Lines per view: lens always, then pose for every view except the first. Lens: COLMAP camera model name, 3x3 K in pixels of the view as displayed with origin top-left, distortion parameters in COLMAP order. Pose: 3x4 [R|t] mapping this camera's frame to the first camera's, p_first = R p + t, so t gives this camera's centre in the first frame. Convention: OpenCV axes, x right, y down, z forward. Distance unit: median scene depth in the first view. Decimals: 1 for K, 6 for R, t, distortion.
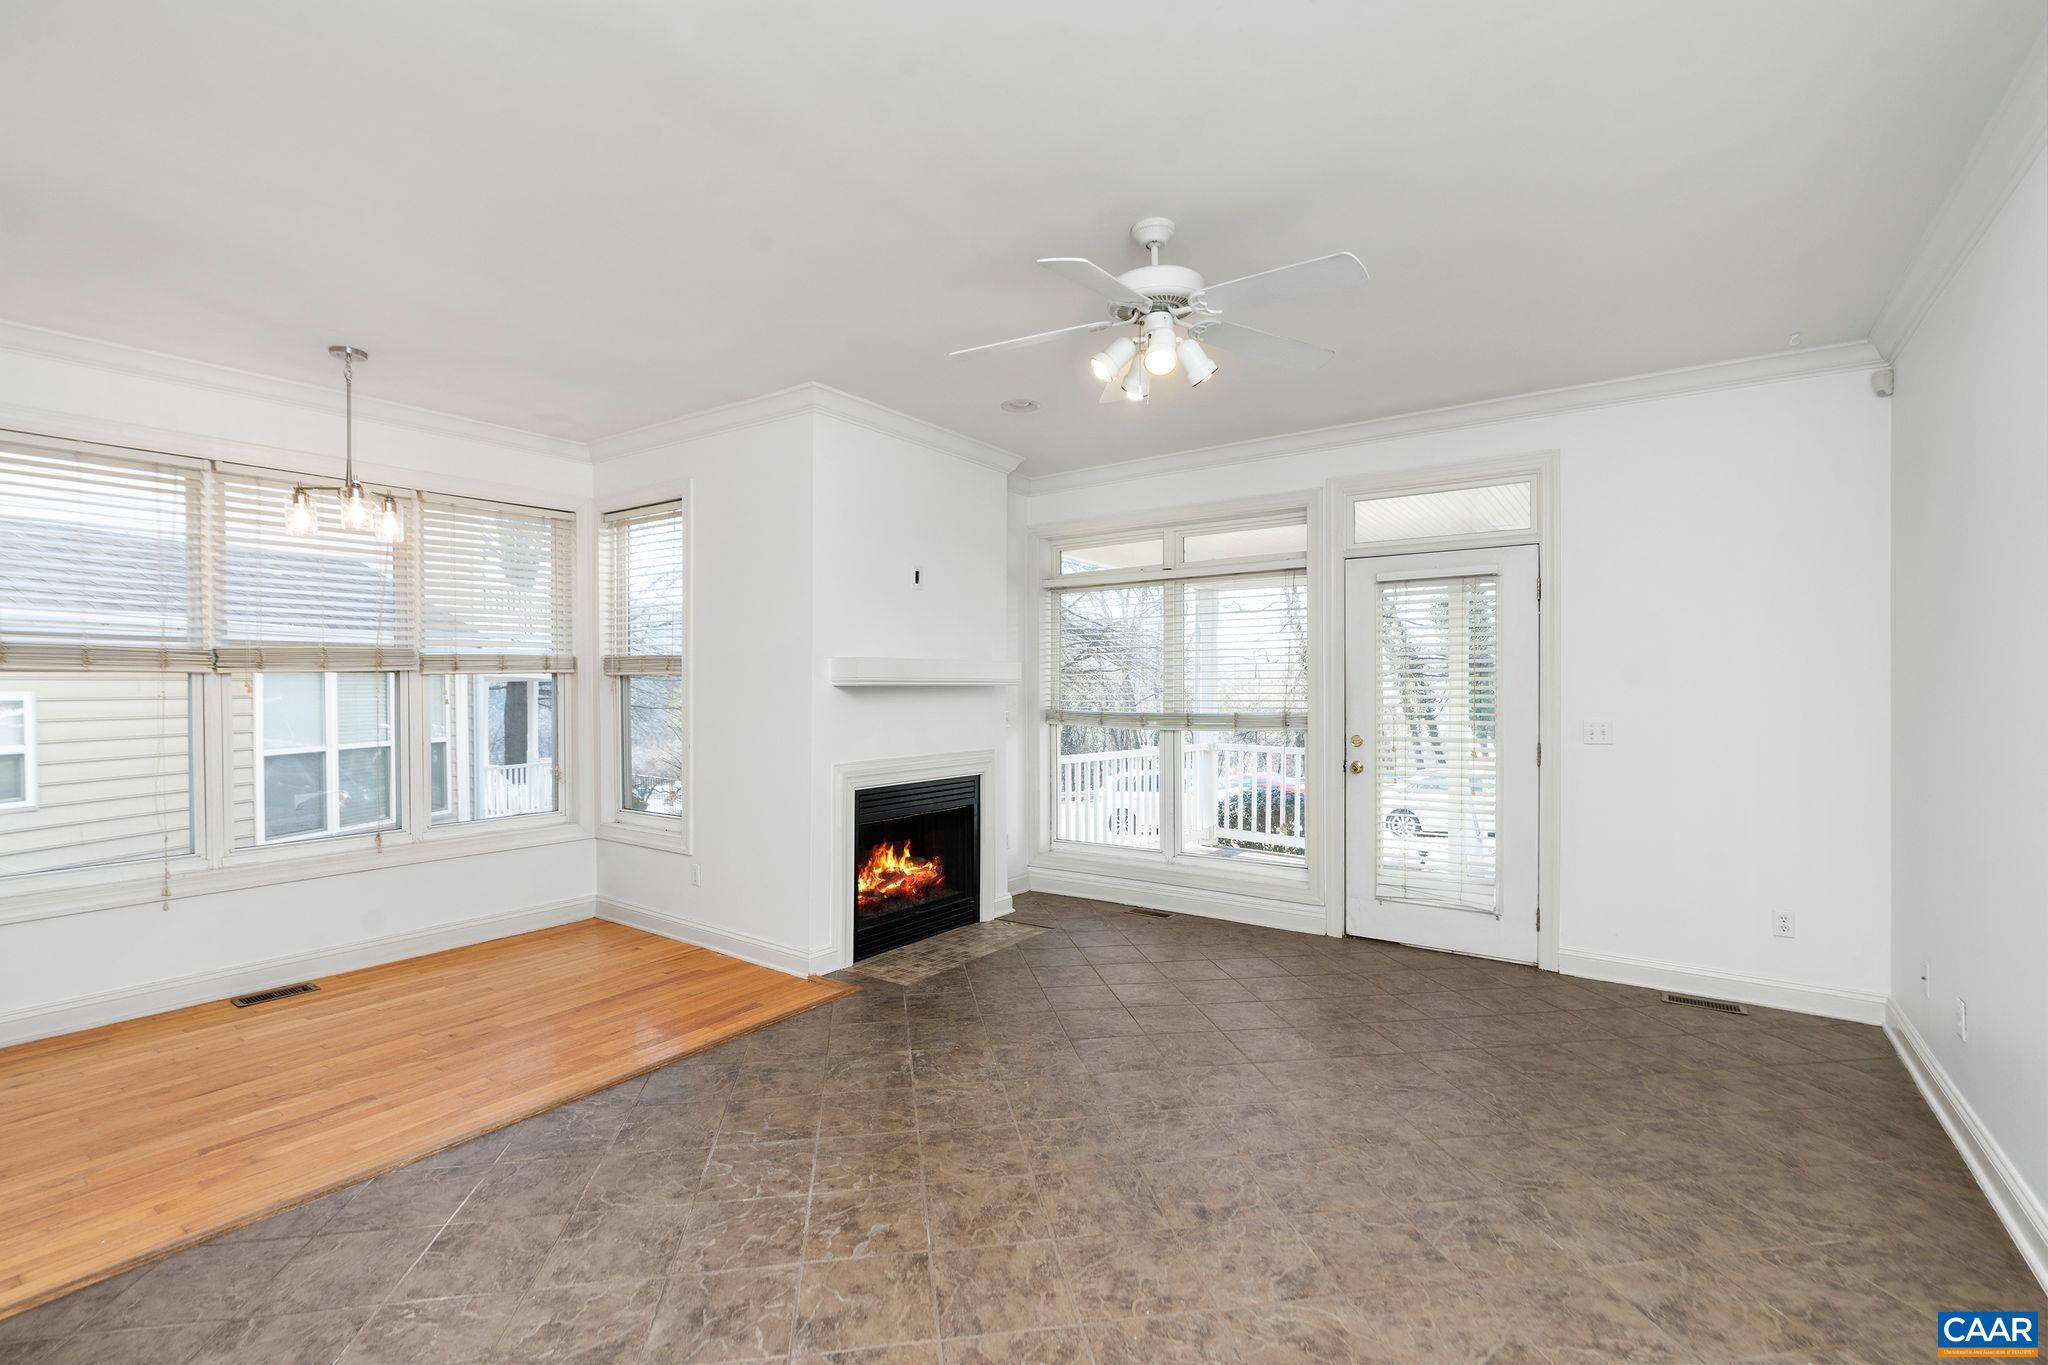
lens RADIAL K [[926.3, 0, 1031.3], [0, 926.3, 677.1], [0, 0, 1]] dist [-0.006849, 0.003010]
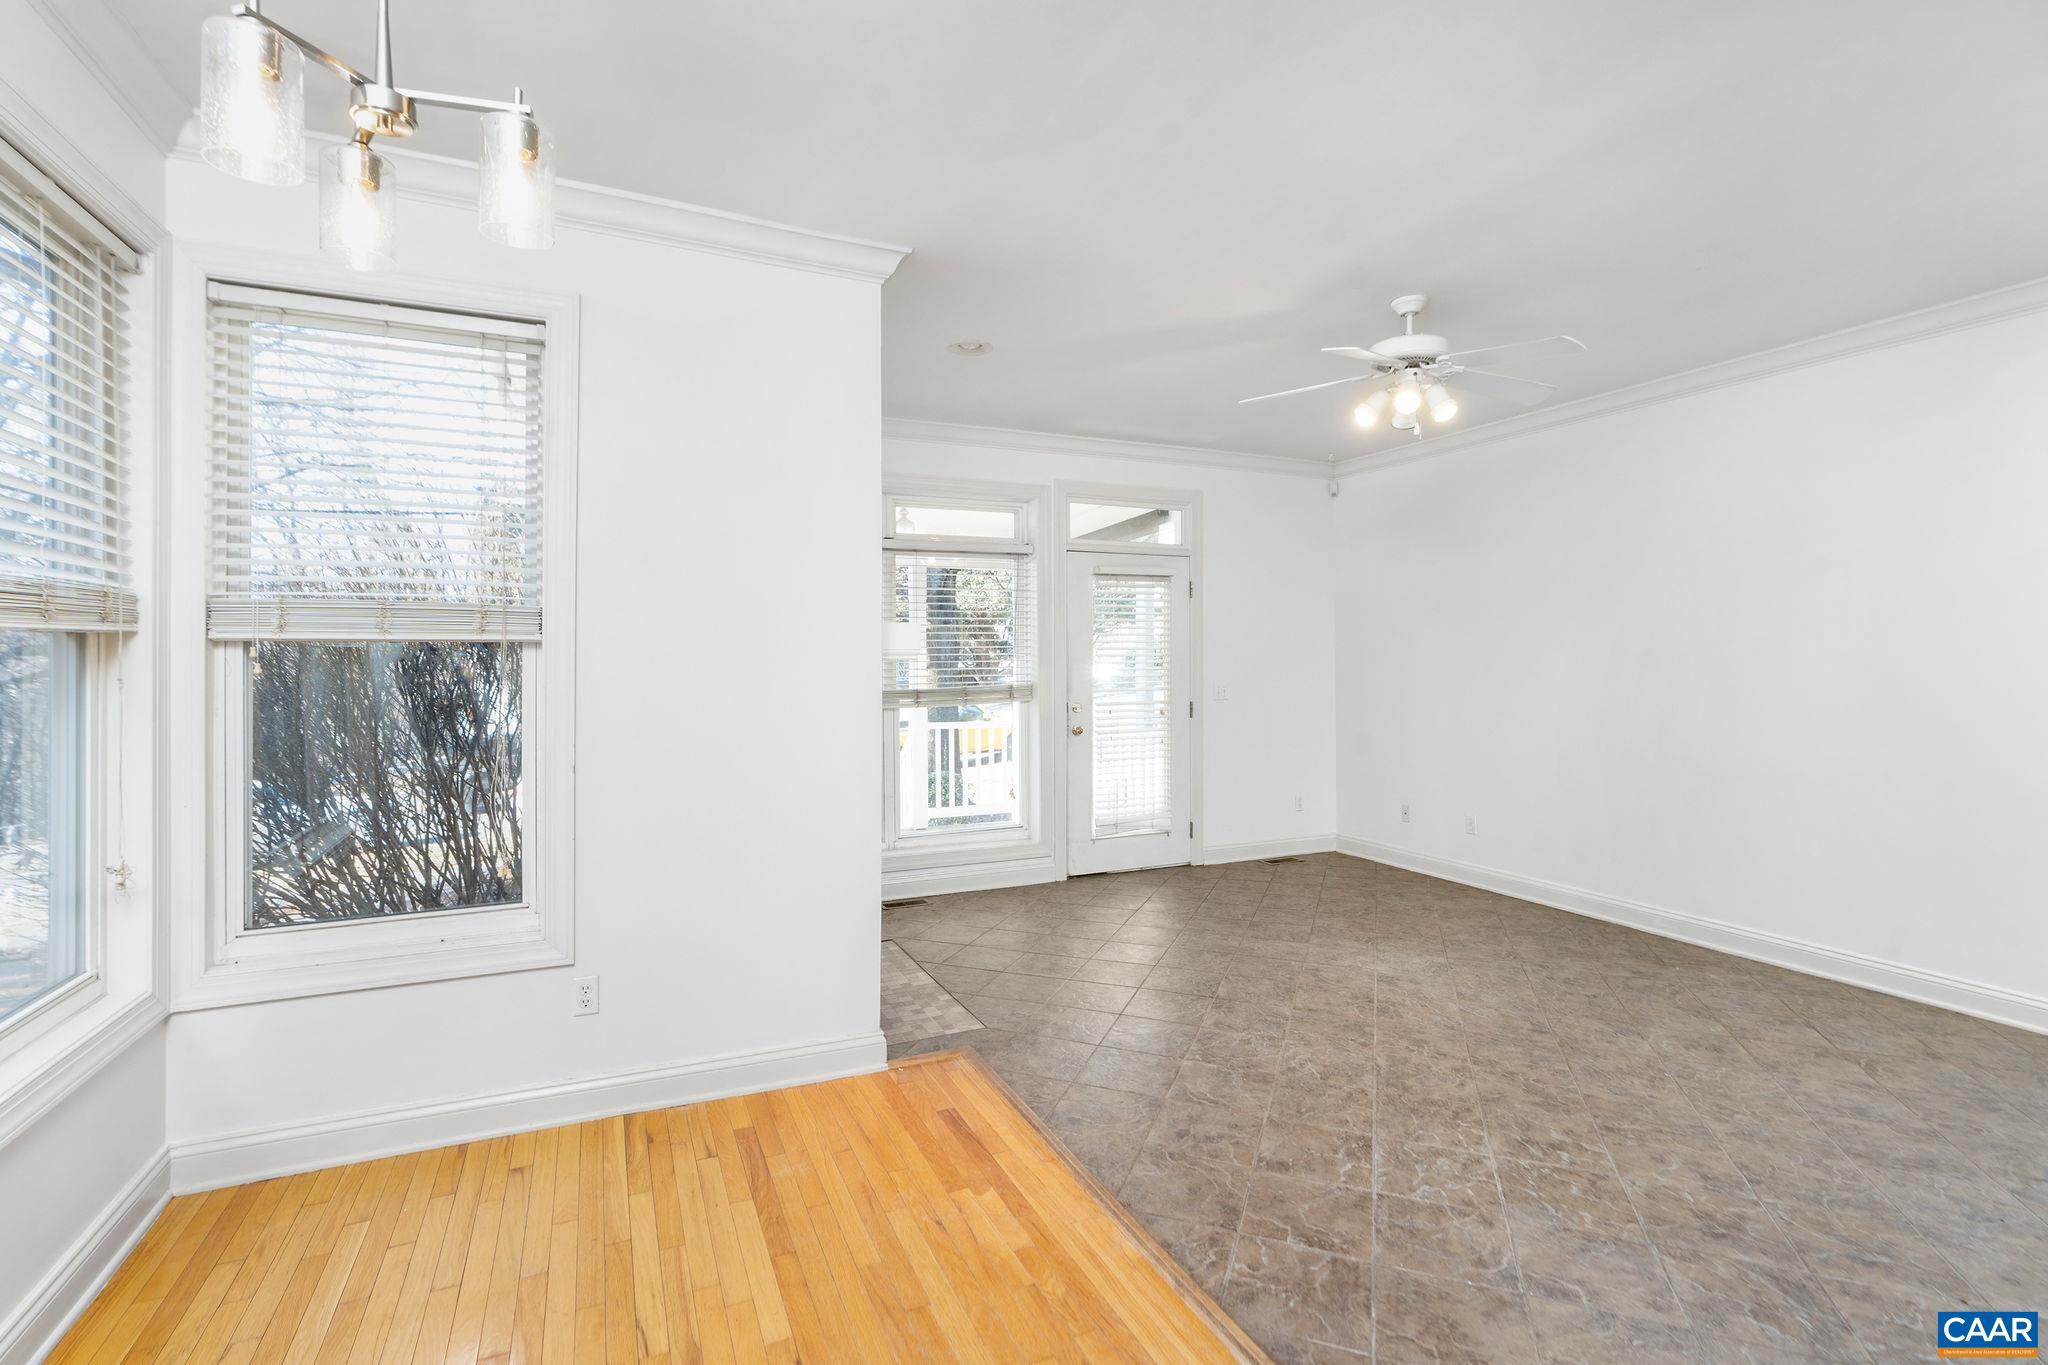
lens RADIAL K [[926.3, 0, 1016.4], [0, 926.3, 694.4], [0, 0, 1]] dist [-0.006849, 0.003010]
pose [[0.501072, -0.028548, 0.864935, -1.206633], [-0.005823, 0.999322, 0.036357, 0.012070], [-0.865386, -0.023254, 0.500566, 0.838019]]
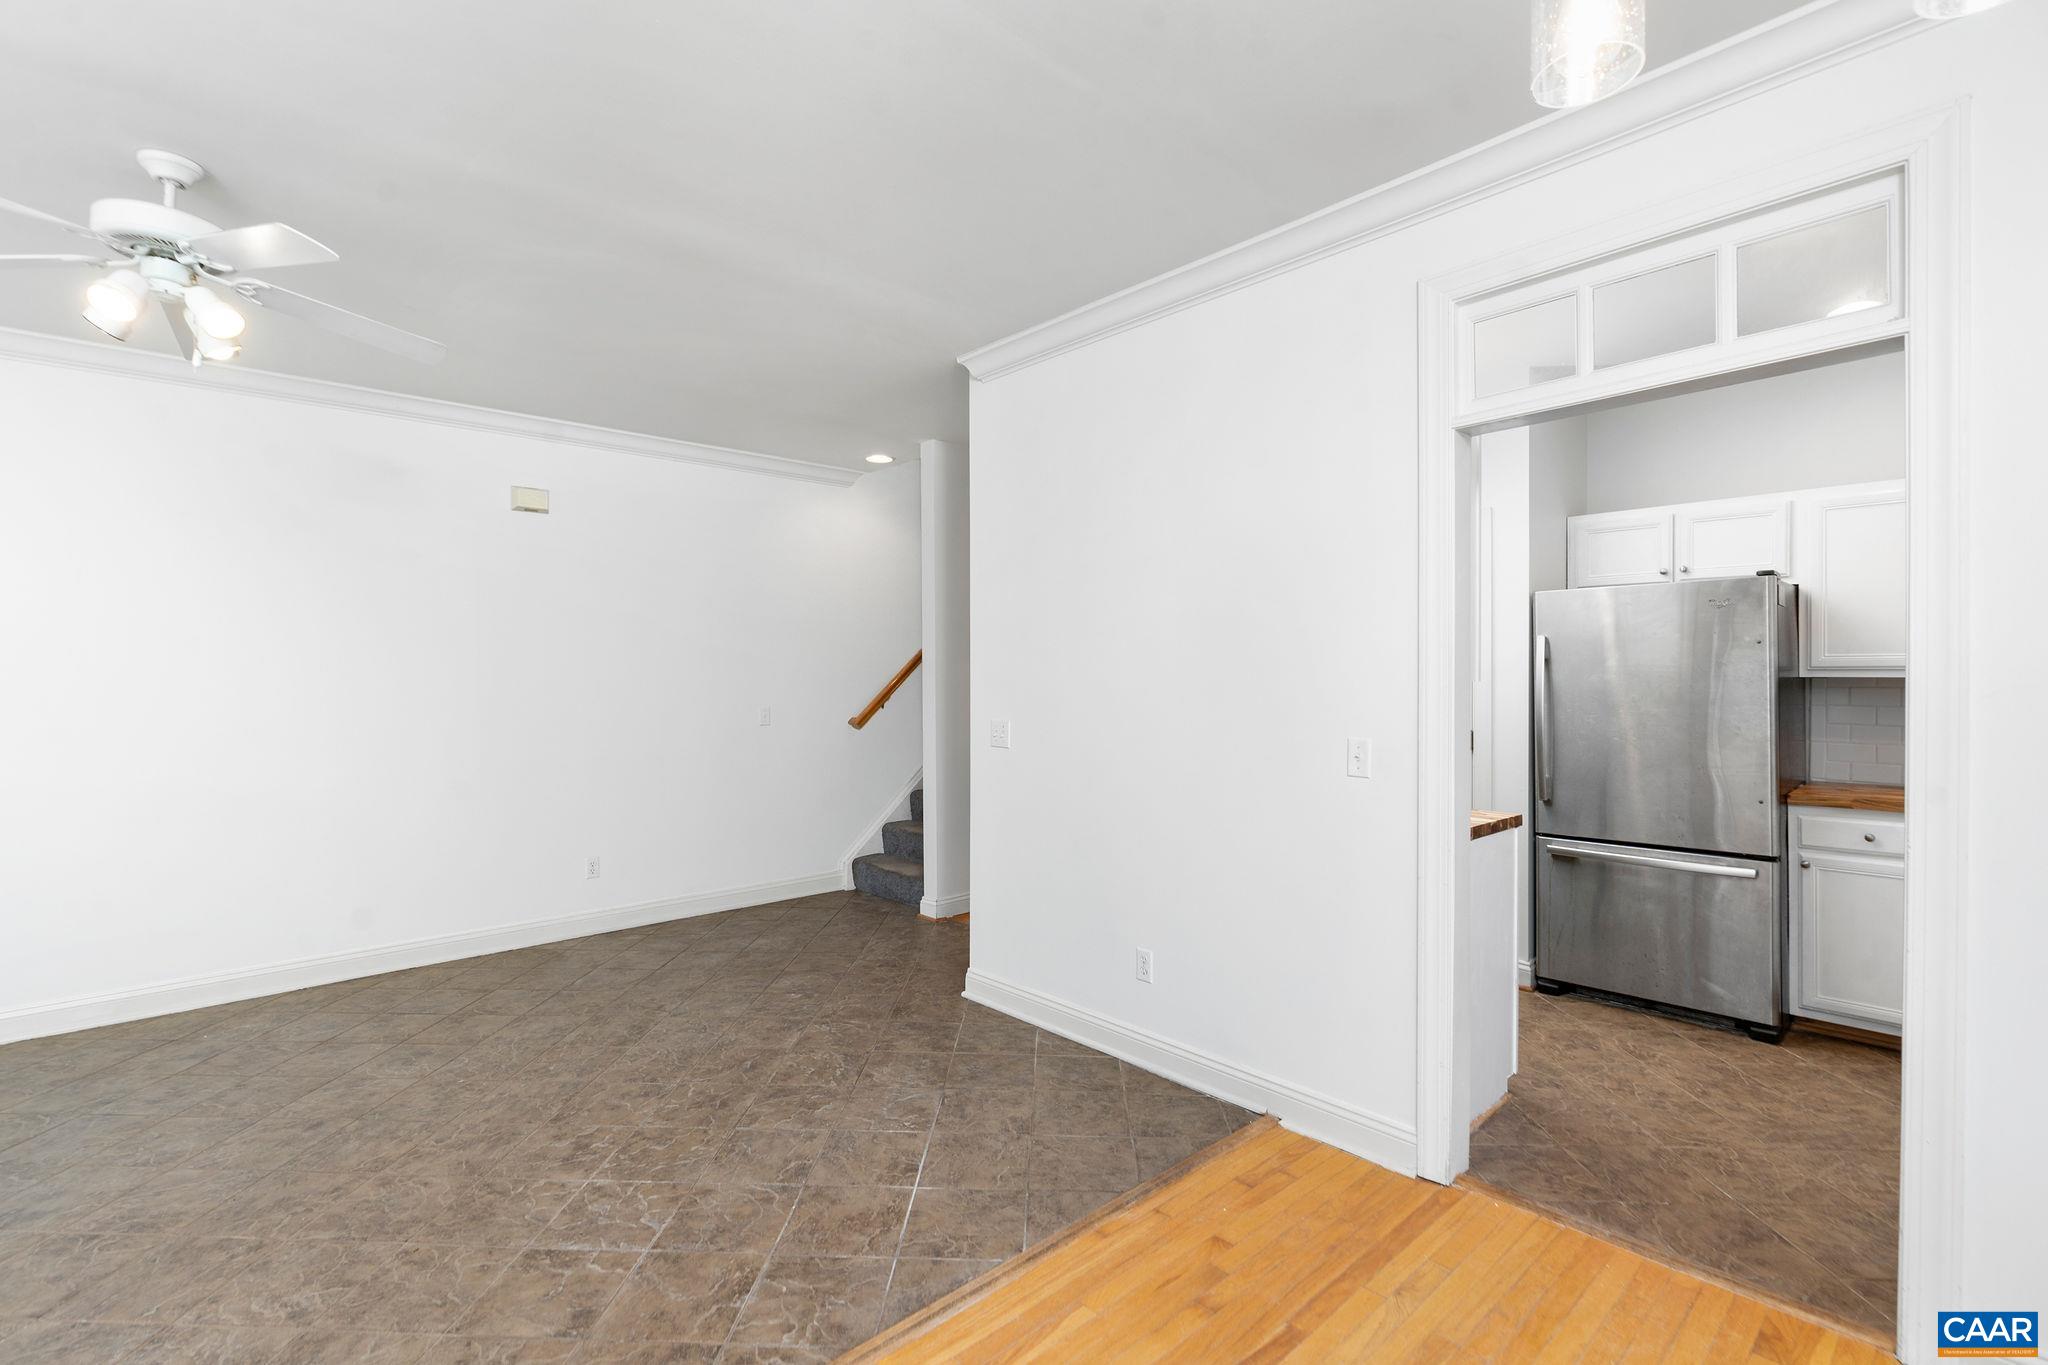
lens RADIAL K [[926.3, 0, 1020.4], [0, 926.3, 717.3], [0, 0, 1]] dist [-0.006849, 0.003010]
pose [[-0.978811, 0.001258, 0.204761, -0.803576], [0.009374, 0.999208, 0.038673, 0.011334], [-0.204551, 0.039773, -0.978048, 1.649728]]
